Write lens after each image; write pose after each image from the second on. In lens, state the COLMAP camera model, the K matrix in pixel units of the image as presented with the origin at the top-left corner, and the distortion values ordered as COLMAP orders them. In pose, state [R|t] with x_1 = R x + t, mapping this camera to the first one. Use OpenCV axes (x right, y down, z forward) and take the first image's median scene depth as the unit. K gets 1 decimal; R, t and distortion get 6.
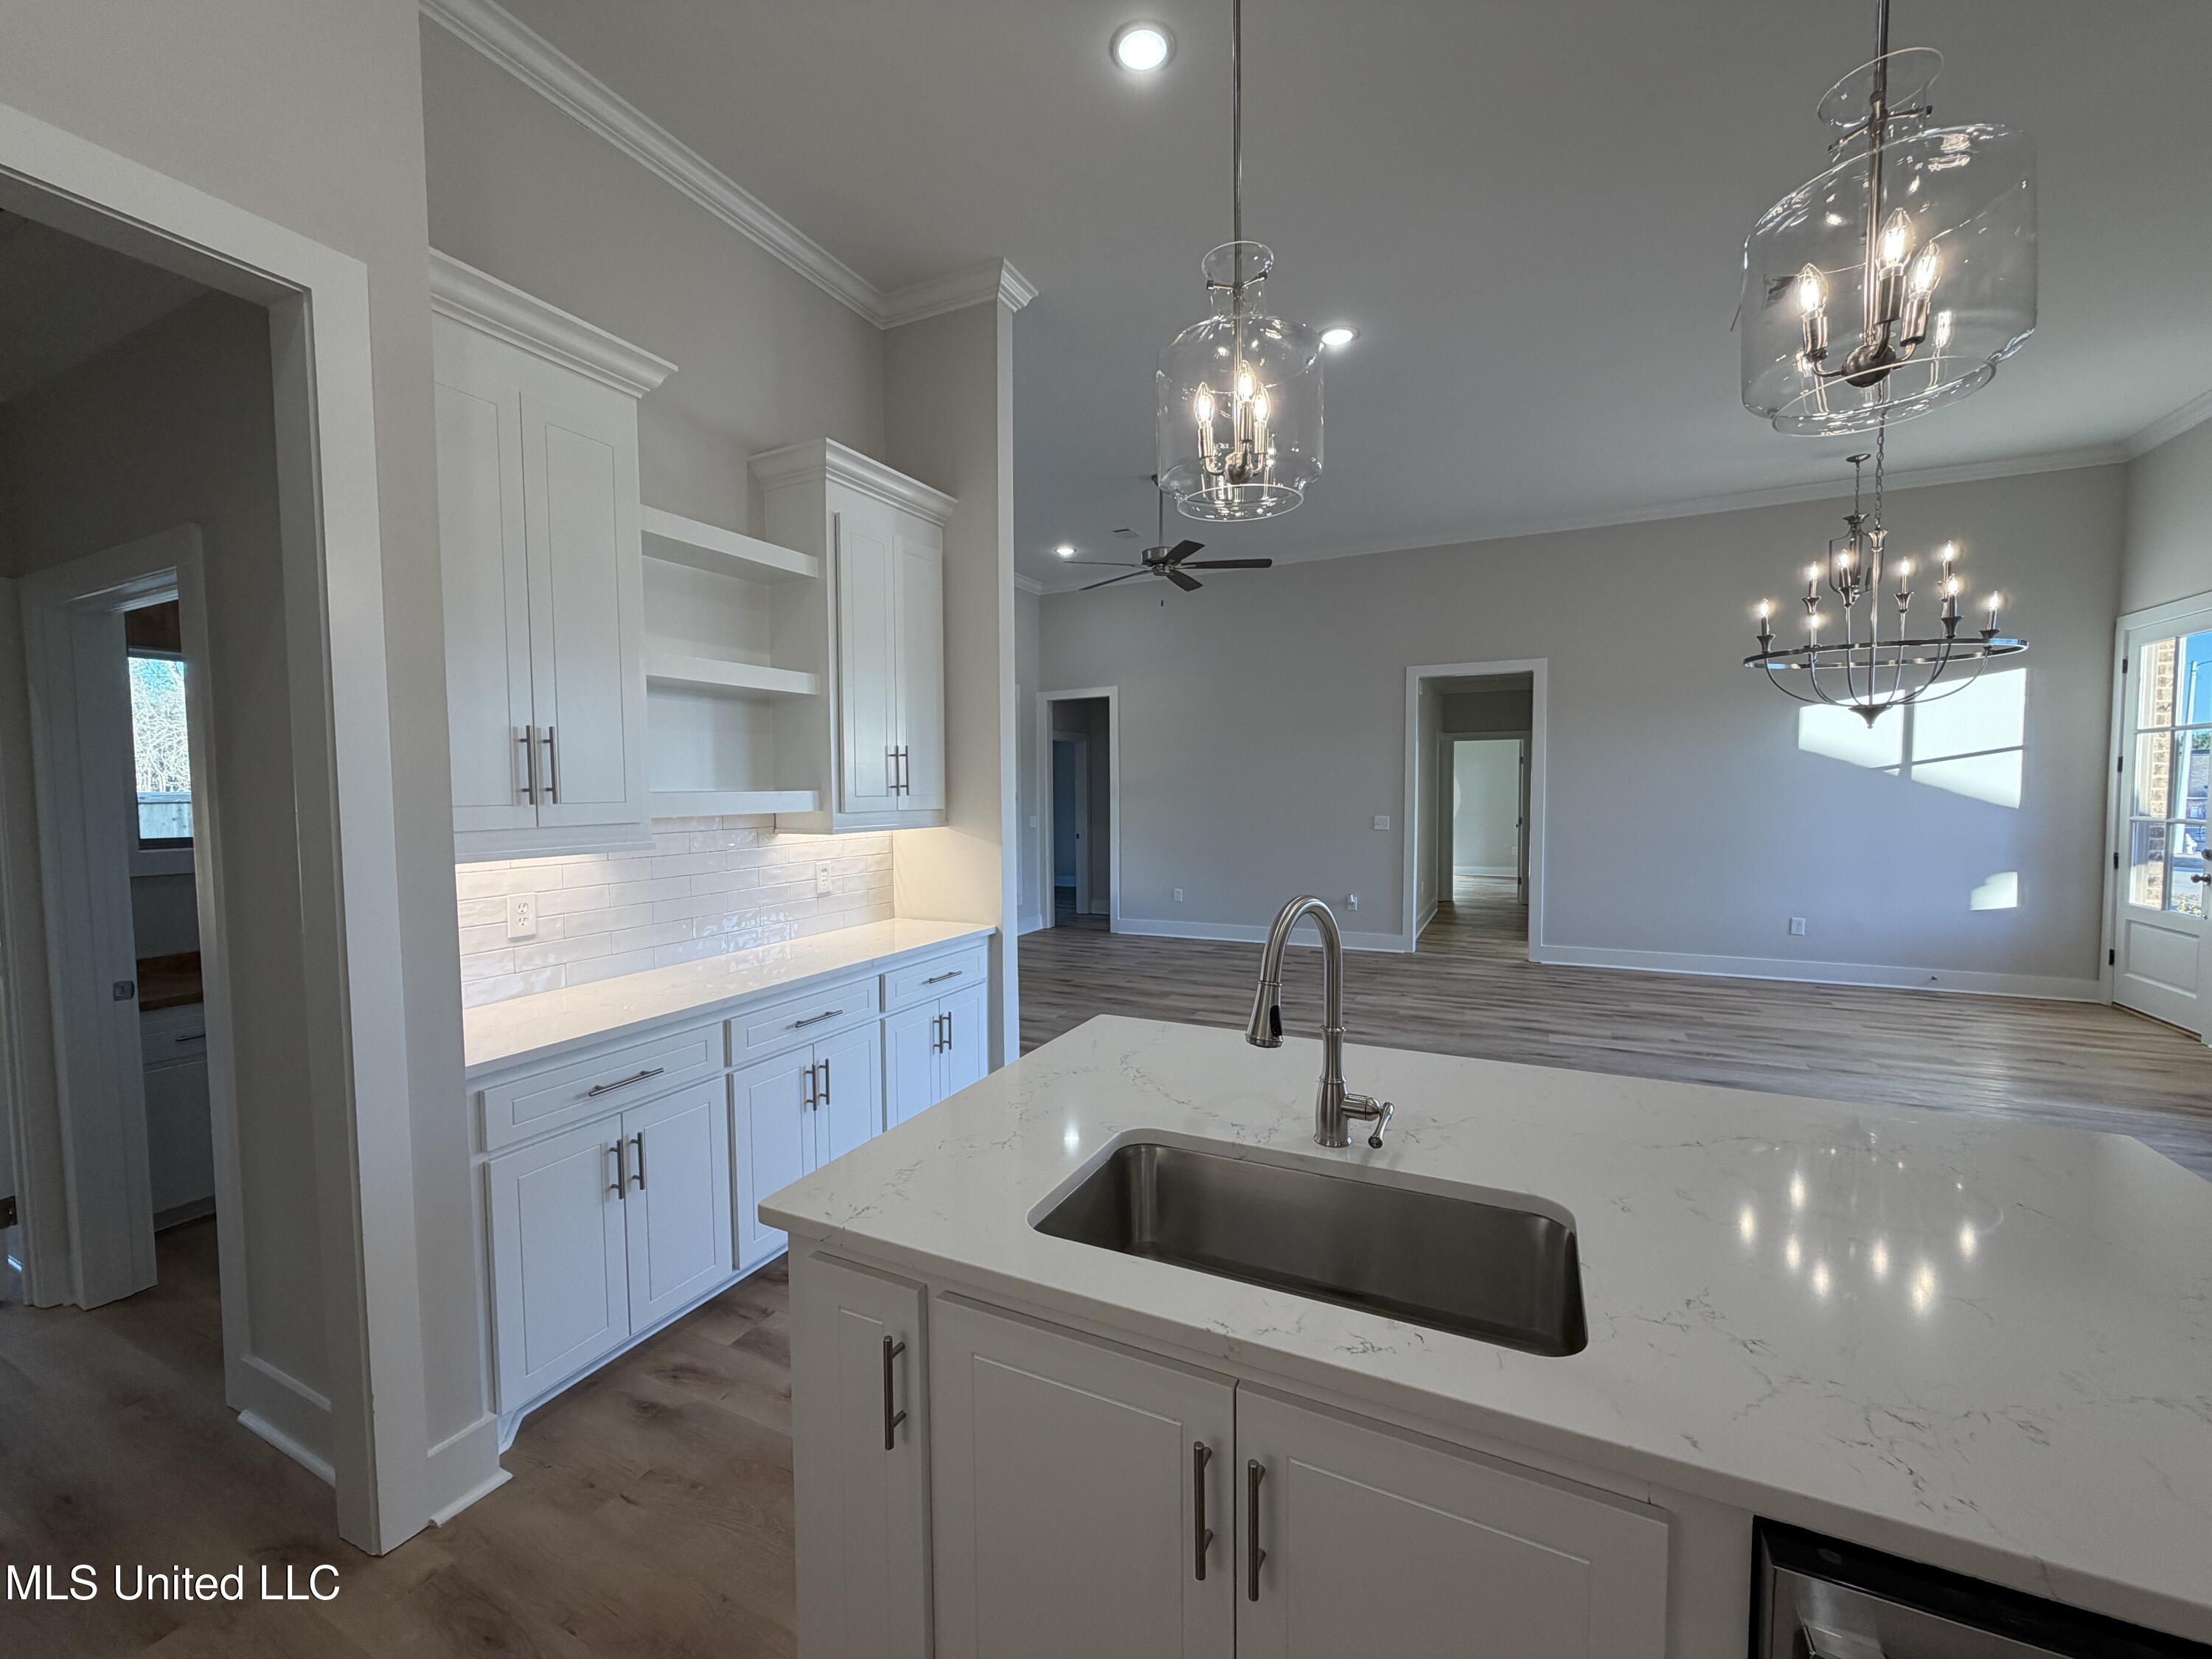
lens RADIAL K [[888.9, 0, 1106.0], [0, 888.9, 829.5], [0, 0, 1]] dist [-0.000199, -0.000075]
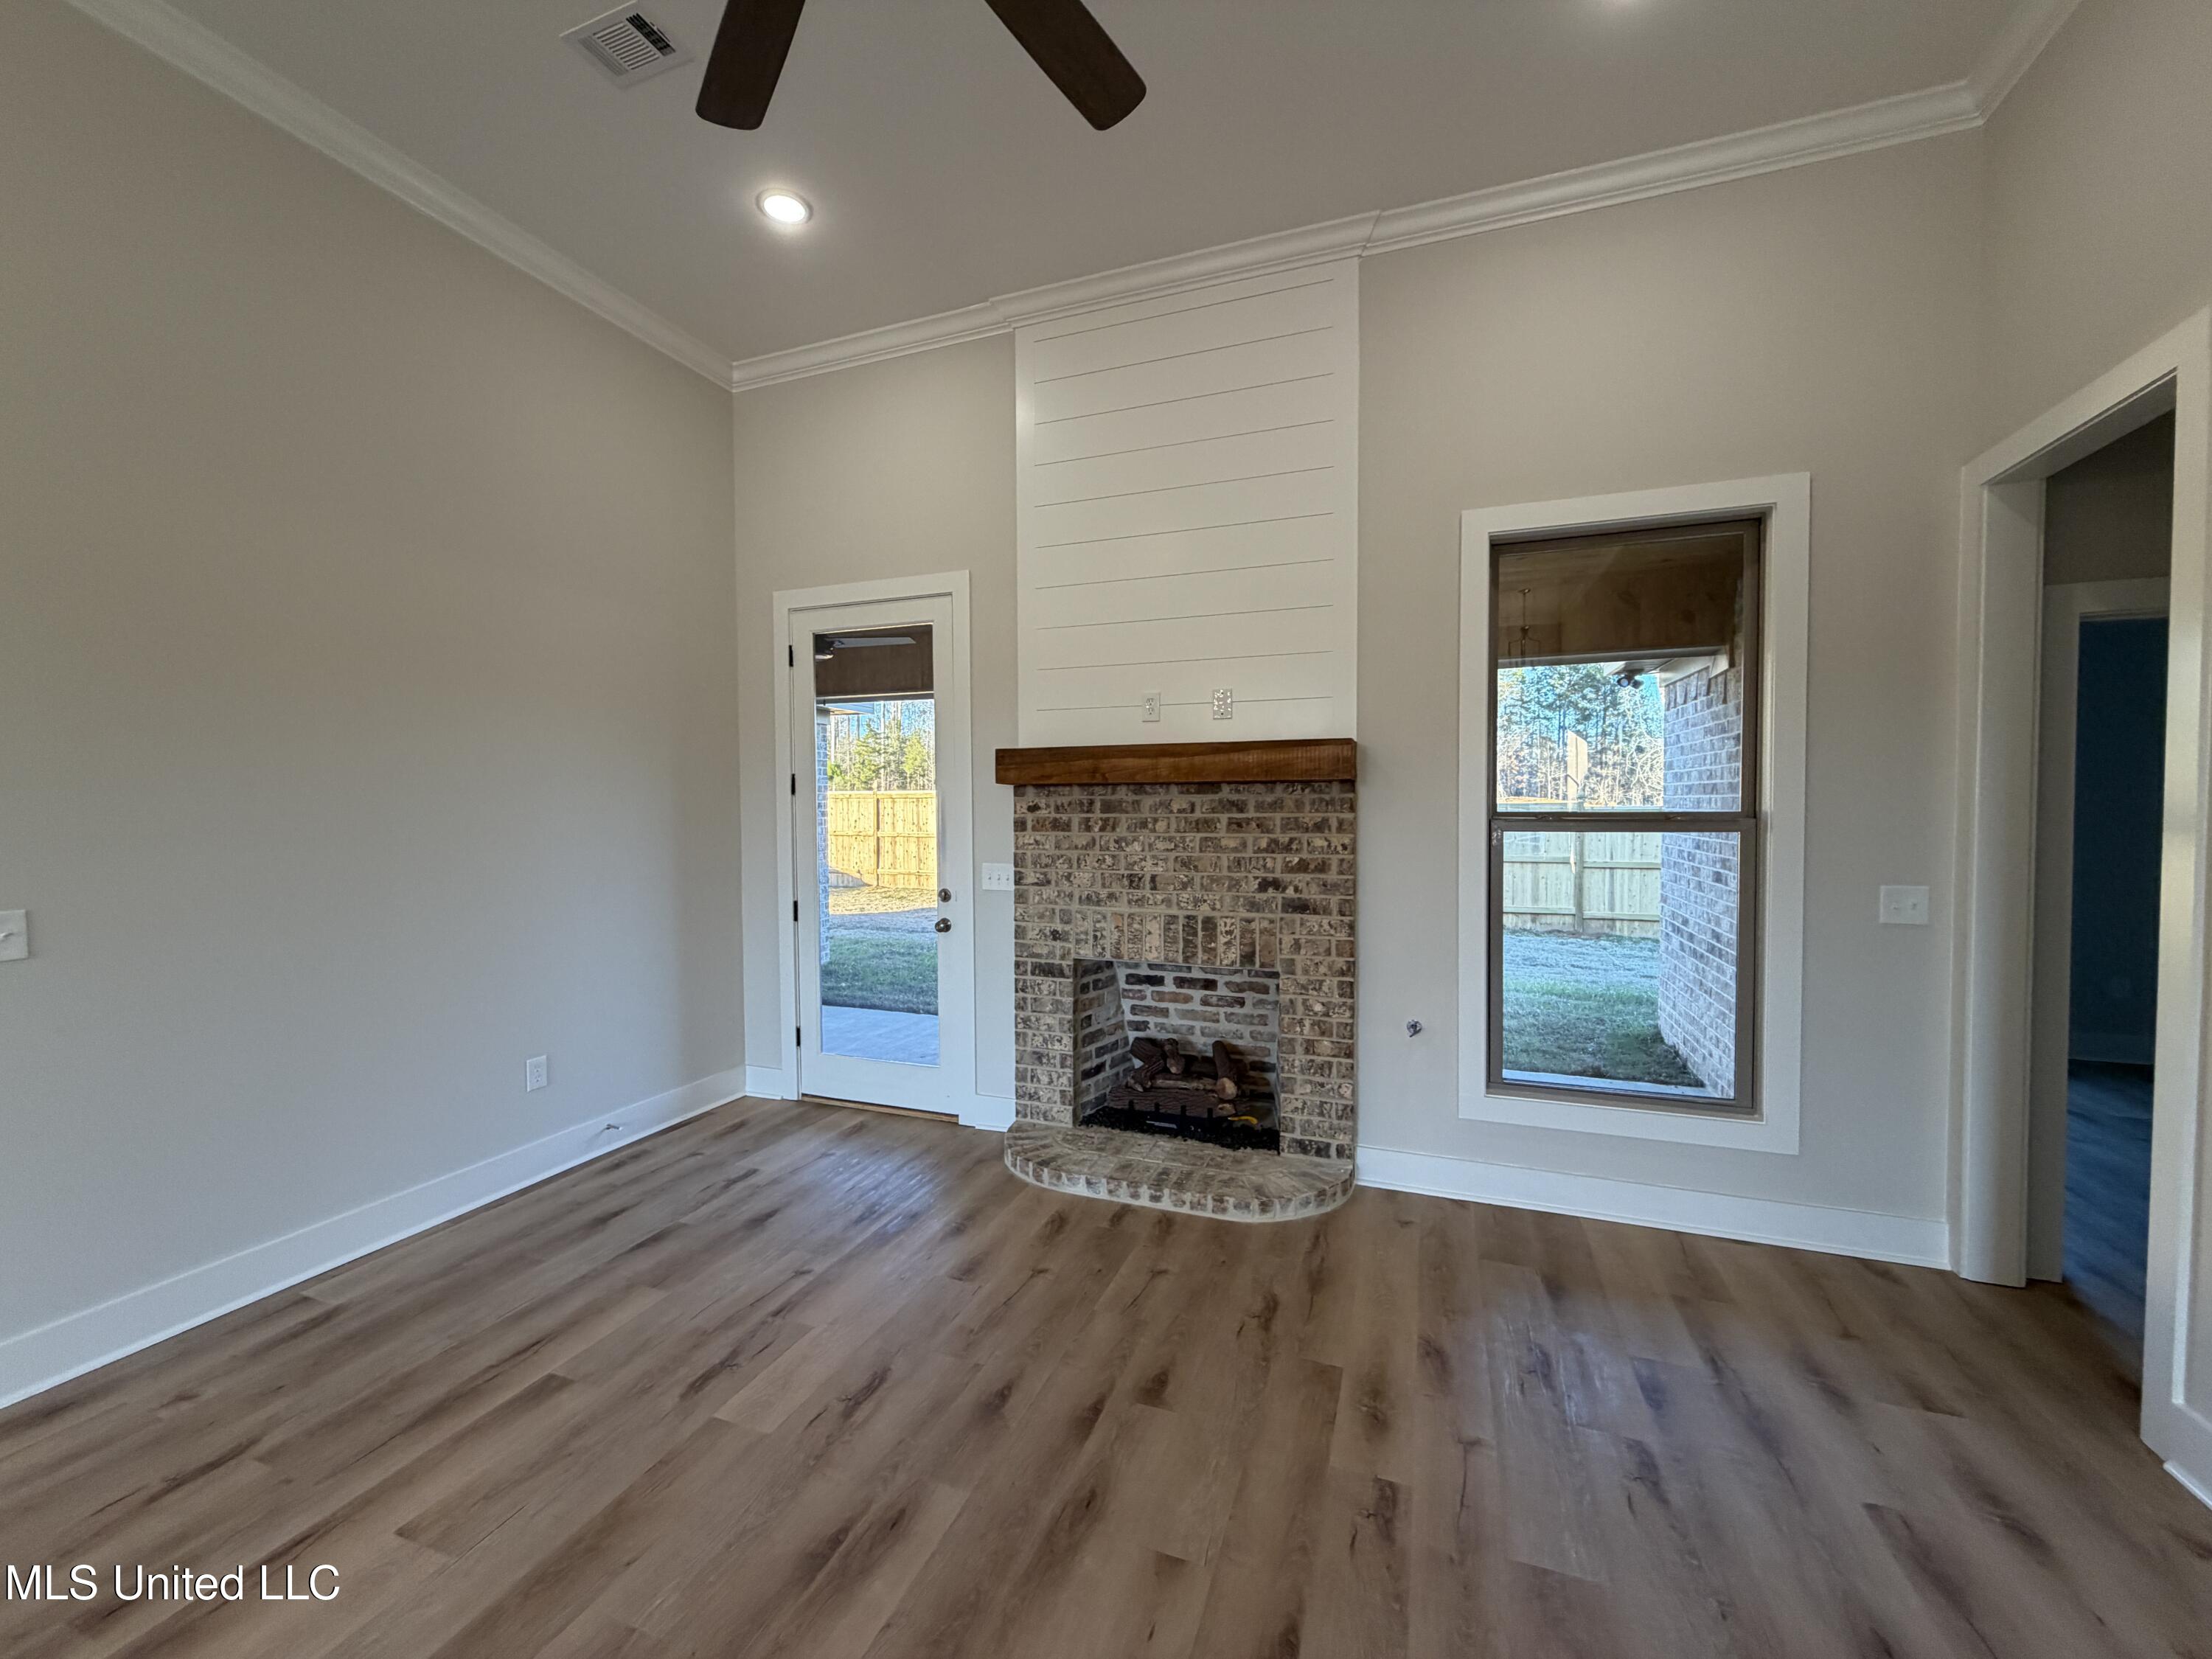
lens RADIAL K [[888.9, 0, 1106.0], [0, 888.9, 829.5], [0, 0, 1]] dist [-0.000199, -0.000075]
pose [[0.096318, 0.039667, -0.994560, 0.191891], [-0.047862, 0.998234, 0.035178, -0.031588], [0.994199, 0.044213, 0.098047, 0.695466]]
